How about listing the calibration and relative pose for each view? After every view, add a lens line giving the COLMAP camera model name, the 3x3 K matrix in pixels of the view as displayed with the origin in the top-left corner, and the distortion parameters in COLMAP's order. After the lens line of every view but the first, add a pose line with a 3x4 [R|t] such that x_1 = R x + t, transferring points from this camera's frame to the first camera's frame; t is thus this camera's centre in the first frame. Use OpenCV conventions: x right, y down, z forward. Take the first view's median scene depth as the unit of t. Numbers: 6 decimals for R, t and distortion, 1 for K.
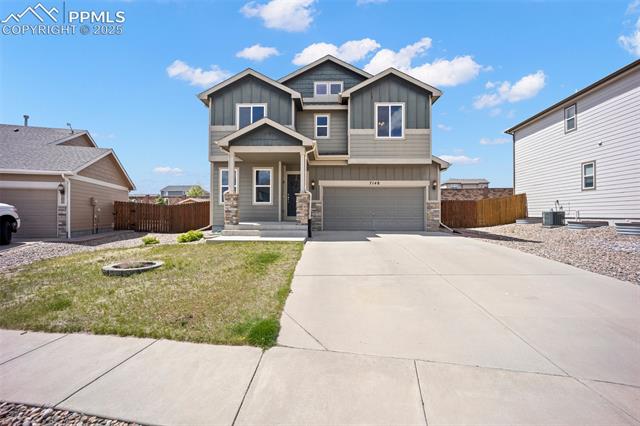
lens RADIAL K [[261.0, 0, 320.0], [0, 261.0, 213.0], [0, 0, 1]] dist [-0.023496, -0.000422]
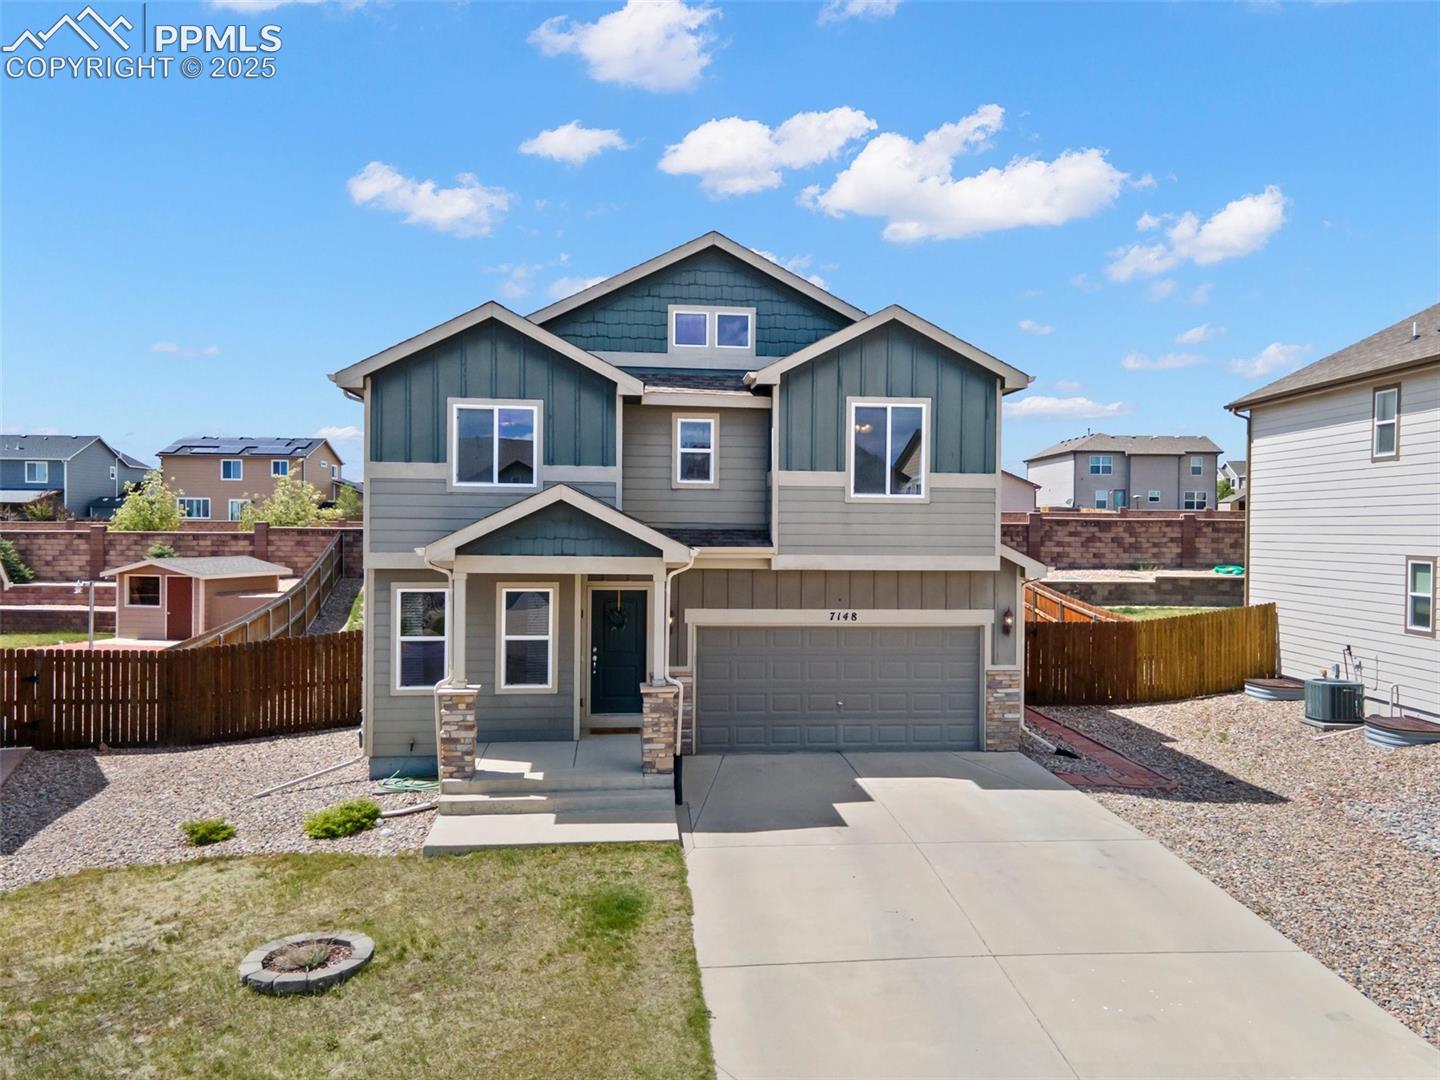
lens RADIAL K [[1042.8, 0, 737.8], [0, 1042.8, 541.3], [0, 0, 1]] dist [0.002424, 0.080591]
pose [[0.990706, 0.003122, 0.135987, -0.127273], [-0.005443, 0.999846, 0.016699, -0.246707], [-0.135914, -0.017284, 0.990570, -0.381987]]
